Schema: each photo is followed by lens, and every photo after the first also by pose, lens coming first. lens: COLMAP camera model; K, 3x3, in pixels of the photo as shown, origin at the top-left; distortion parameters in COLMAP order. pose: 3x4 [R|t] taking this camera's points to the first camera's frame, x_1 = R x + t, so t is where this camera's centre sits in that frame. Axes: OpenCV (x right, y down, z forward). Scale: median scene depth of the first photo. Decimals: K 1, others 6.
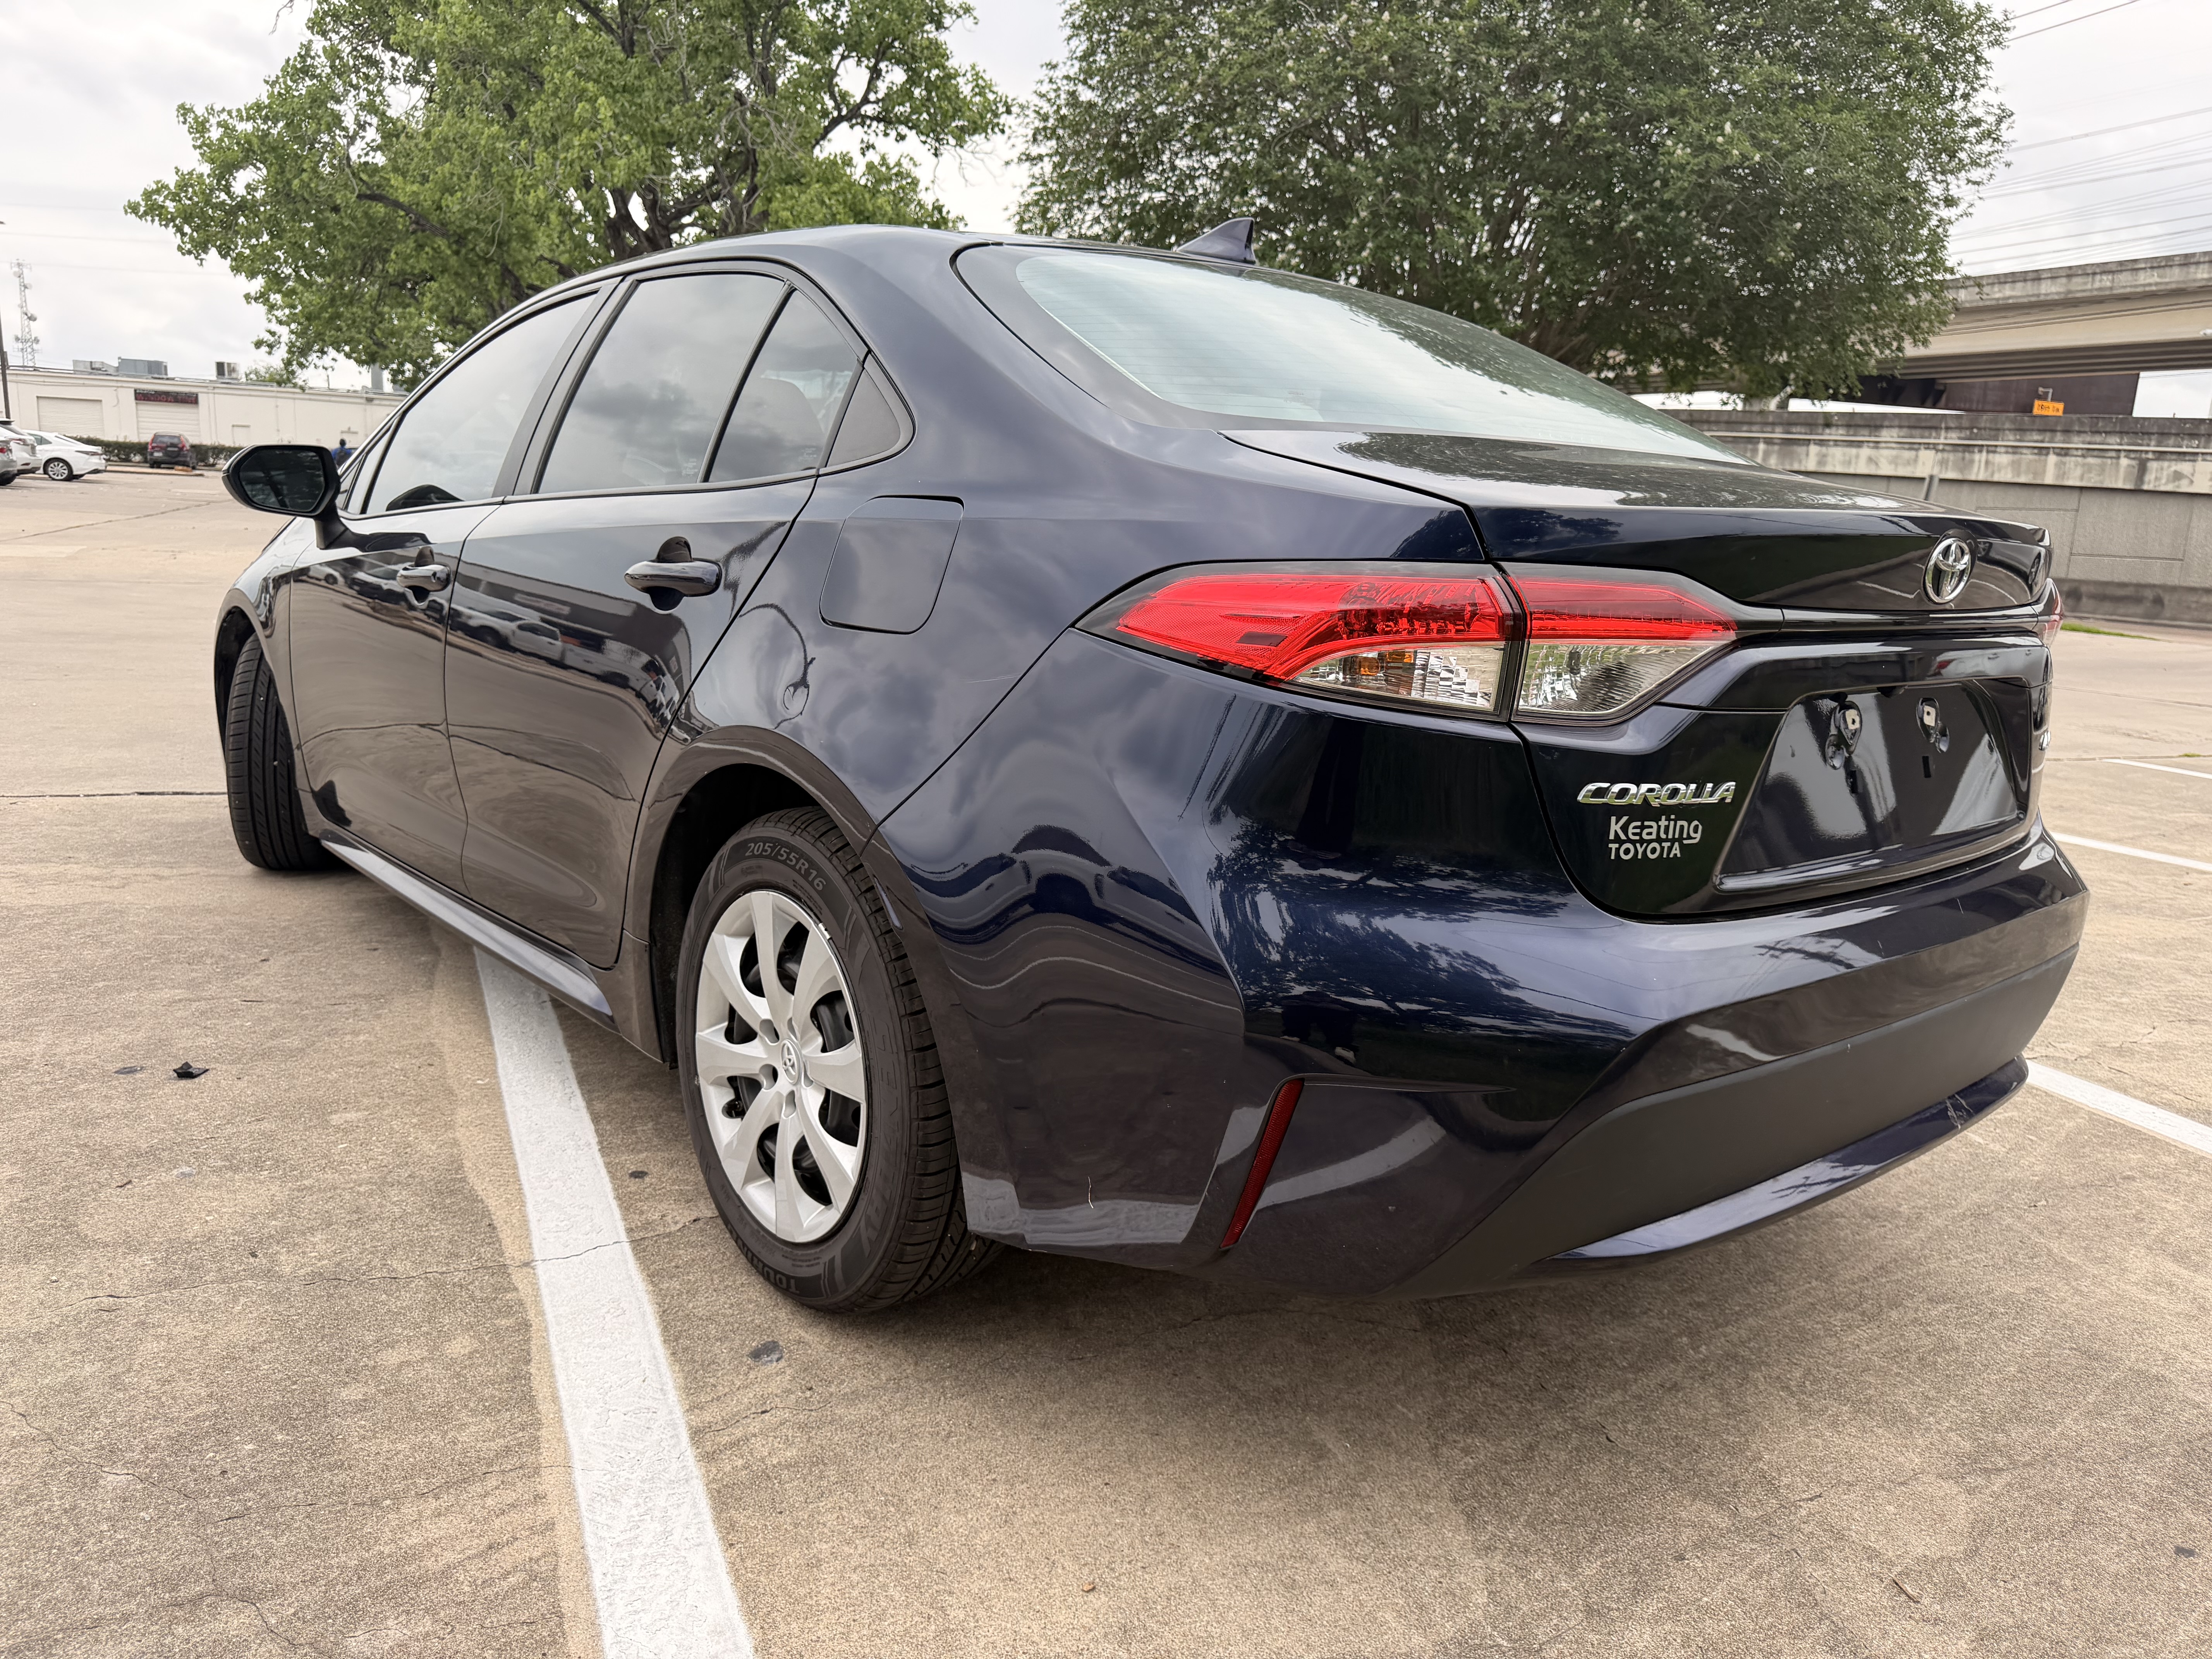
lens RADIAL K [[1587.5, 0, 1119.4], [0, 1587.5, 832.5], [0, 0, 1]] dist [0.002453, -0.000522]
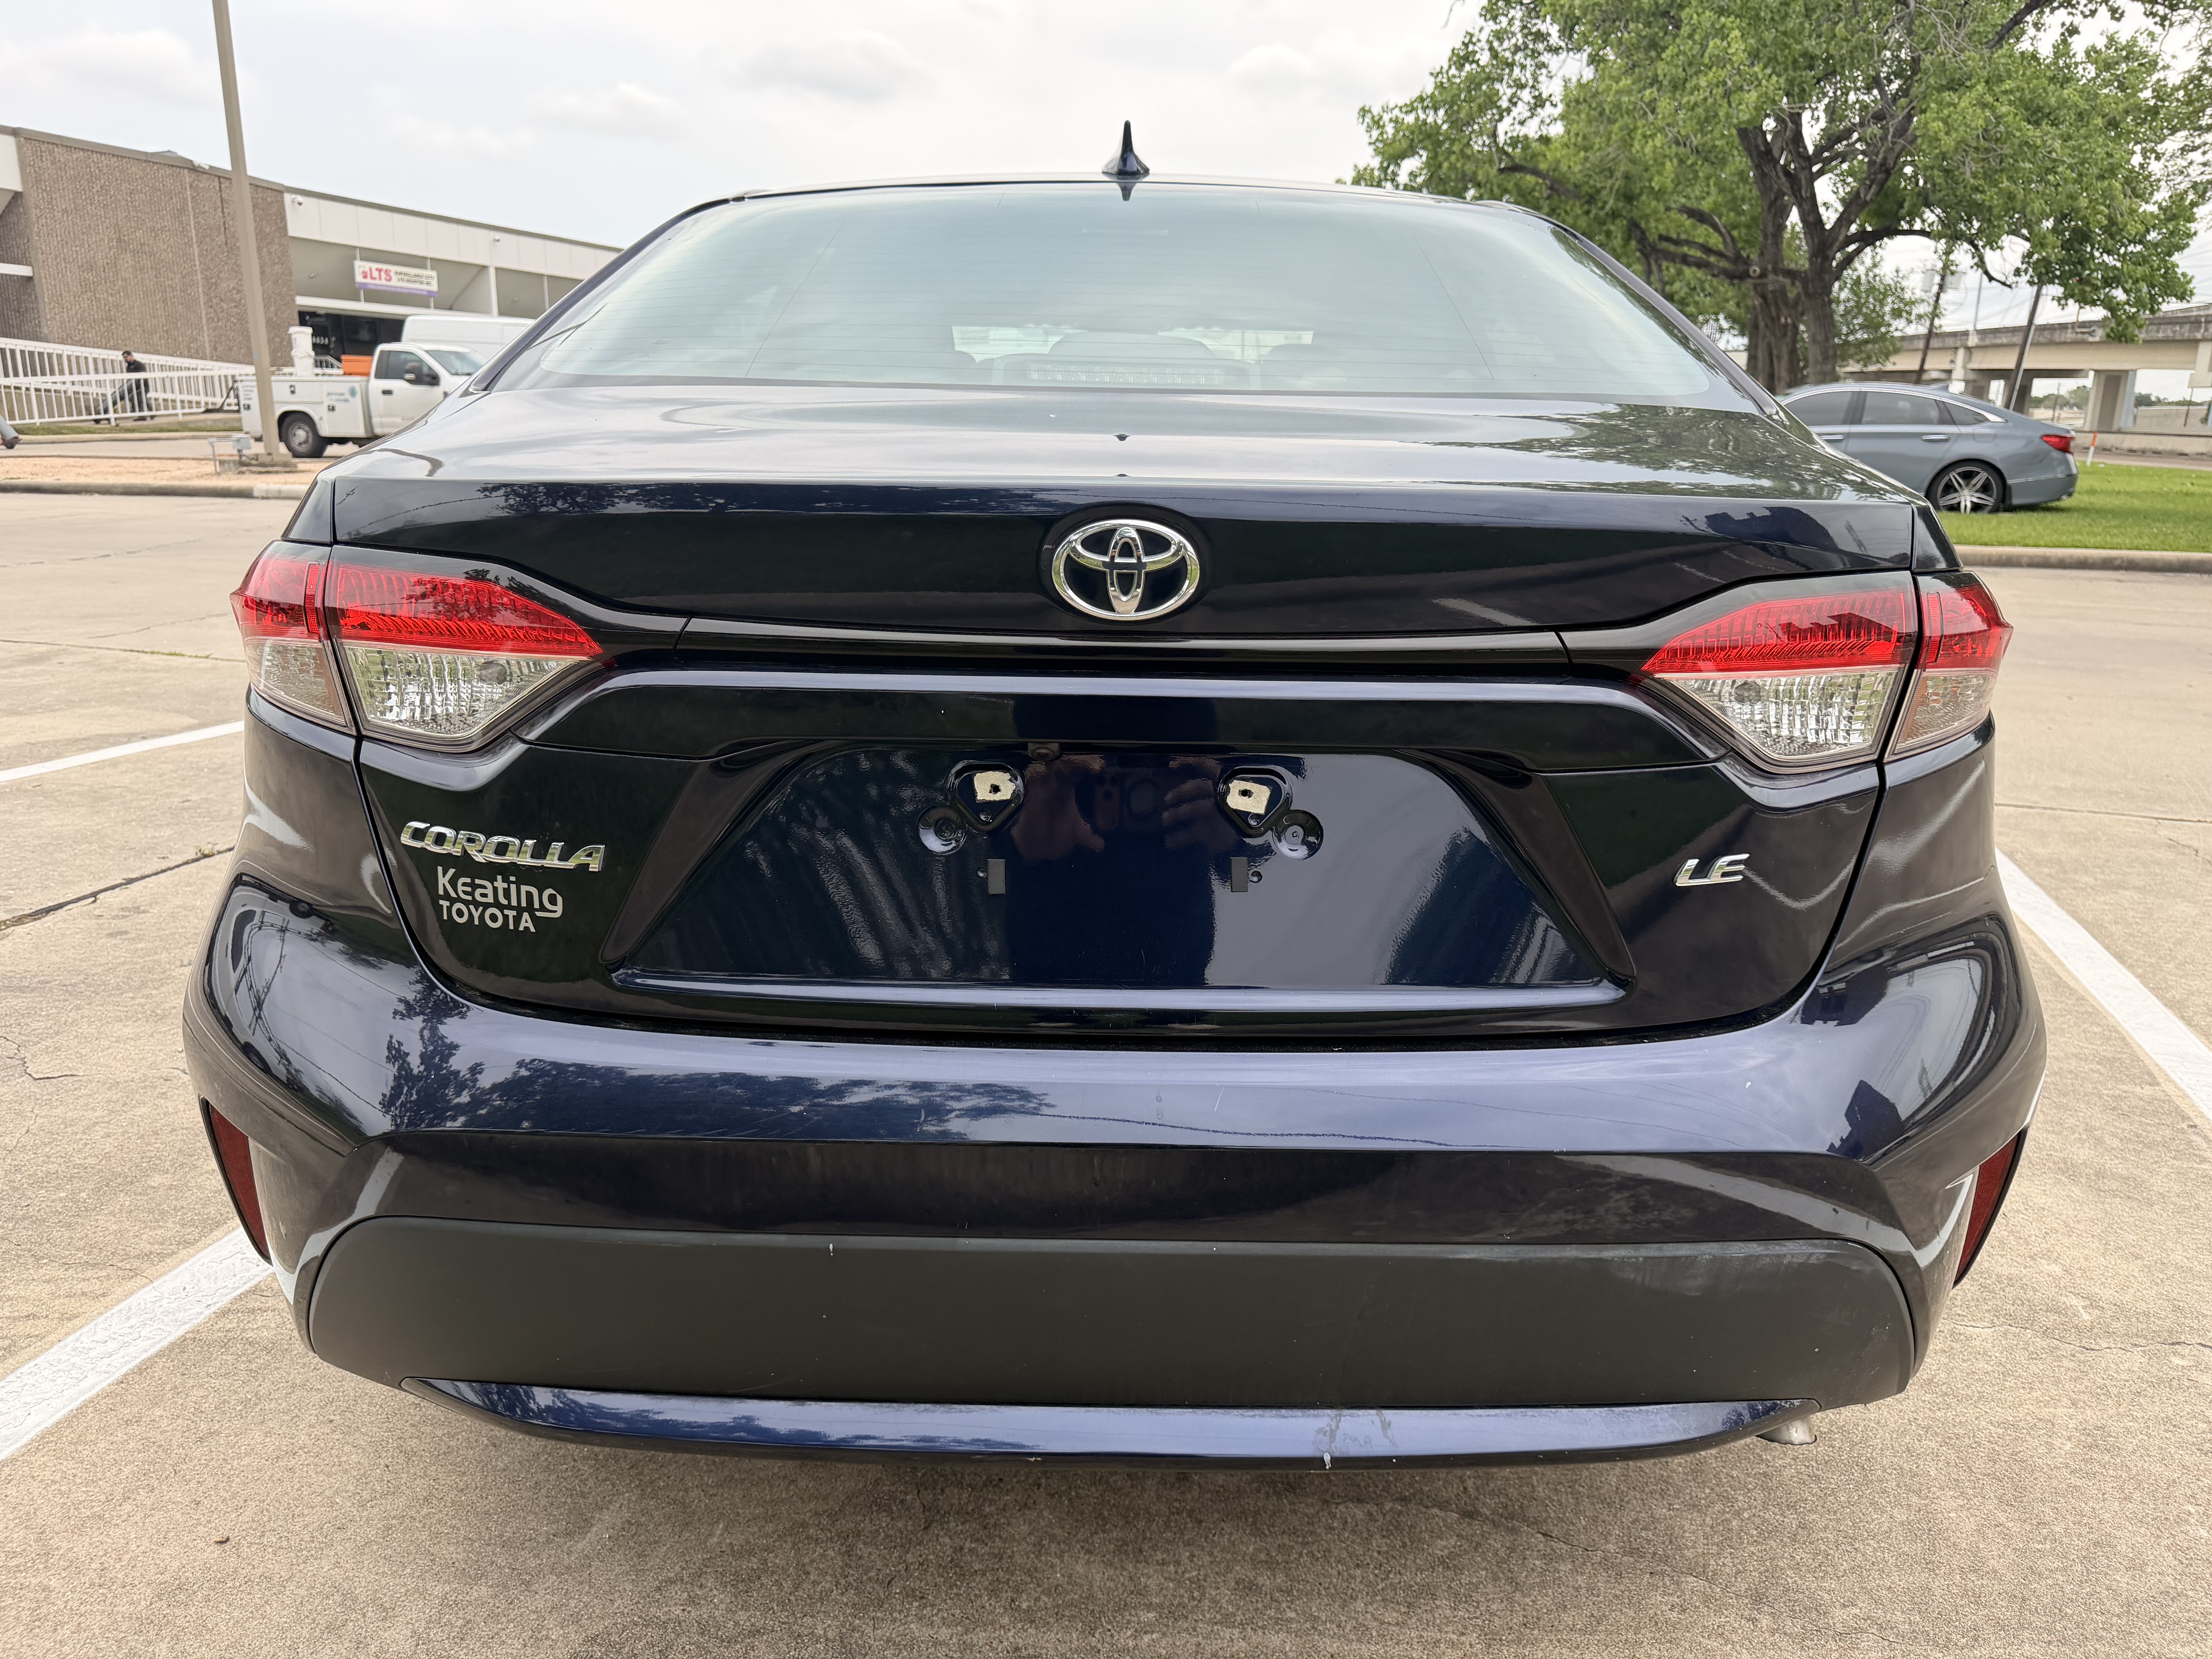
lens RADIAL K [[1592.1, 0, 1106.0], [0, 1592.1, 829.5], [0, 0, 1]] dist [-0.000484, -0.001823]
pose [[0.766504, 0.127119, -0.629534, 0.865607], [-0.111108, 0.991683, 0.064963, -0.095328], [0.632556, 0.020152, 0.774253, 0.476727]]
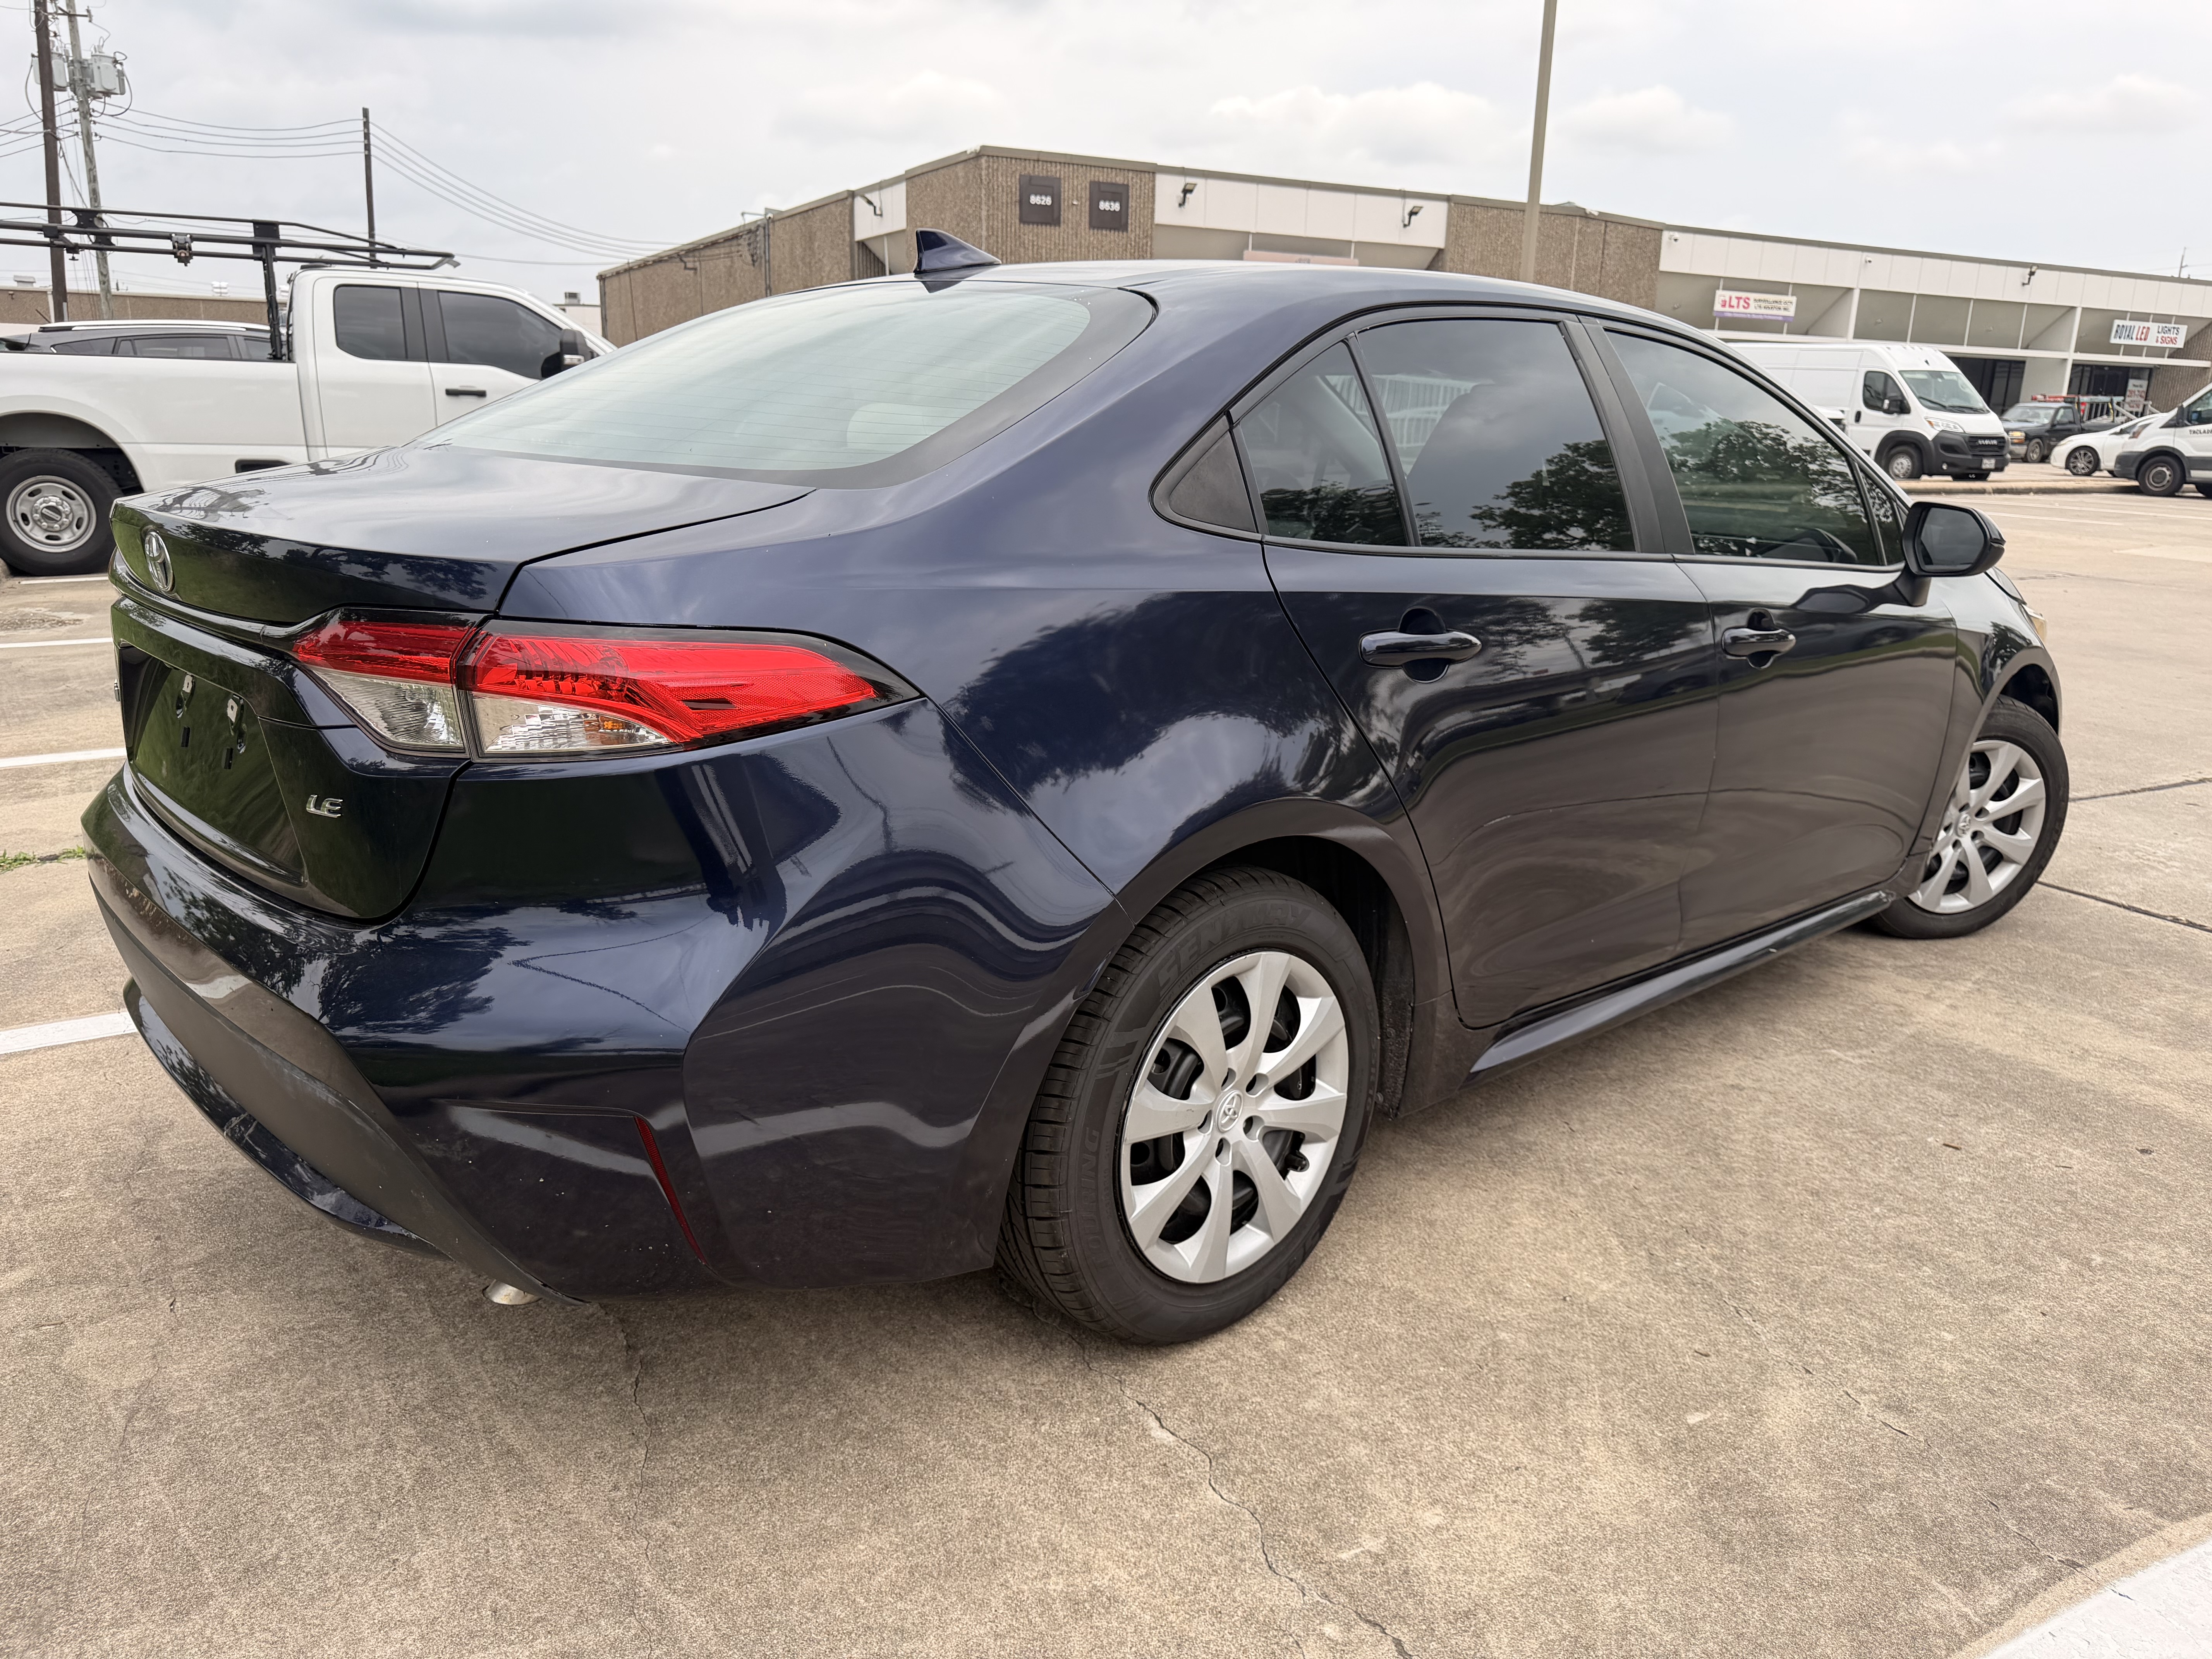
lens RADIAL K [[1572.2, 0, 1115.6], [0, 1572.2, 842.1], [0, 0, 1]] dist [0.044022, -0.059960]
pose [[0.059831, 0.219455, -0.973786, 1.842436], [-0.225767, 0.953230, 0.200951, -0.421983], [0.972342, 0.207825, 0.106579, 1.880405]]
